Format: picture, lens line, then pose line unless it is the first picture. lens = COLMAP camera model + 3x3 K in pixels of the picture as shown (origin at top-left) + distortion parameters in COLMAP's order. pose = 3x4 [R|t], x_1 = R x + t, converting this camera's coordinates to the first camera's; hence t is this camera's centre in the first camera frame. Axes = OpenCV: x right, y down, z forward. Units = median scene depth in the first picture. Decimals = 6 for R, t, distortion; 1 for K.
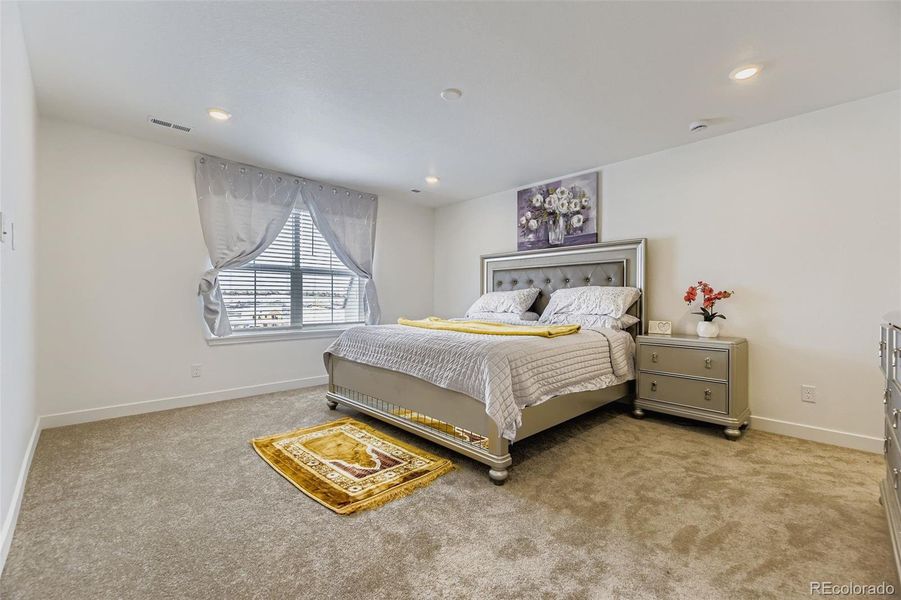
lens RADIAL K [[366.4, 0, 454.5], [0, 366.4, 300.5], [0, 0, 1]] dist [0.016913, -0.000802]
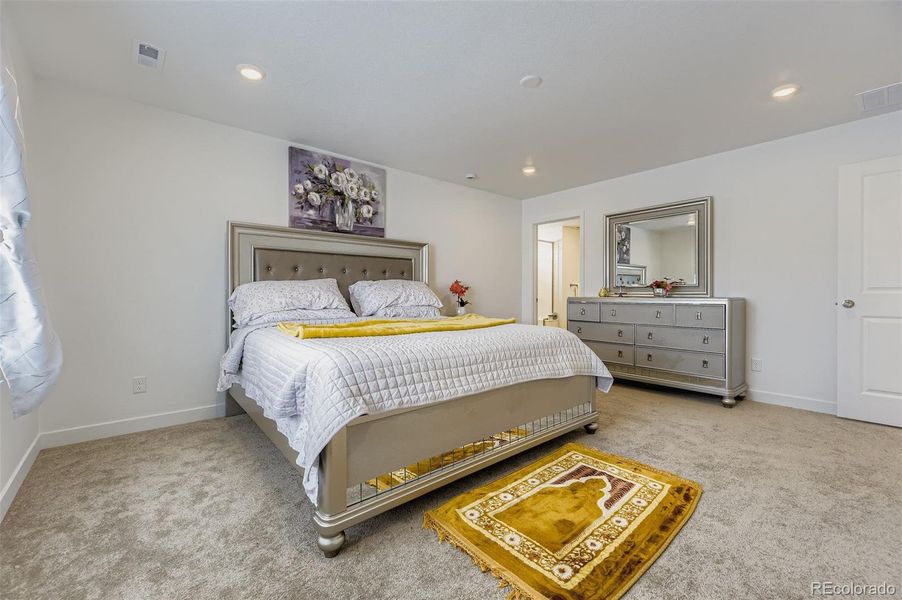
lens RADIAL K [[366.8, 0, 454.3], [0, 366.8, 293.5], [0, 0, 1]] dist [0.016913, -0.000802]
pose [[0.089362, -0.002724, 0.995995, -0.597941], [0.003928, 0.999989, 0.002382, -0.000728], [-0.995991, 0.003699, 0.089372, 0.667739]]
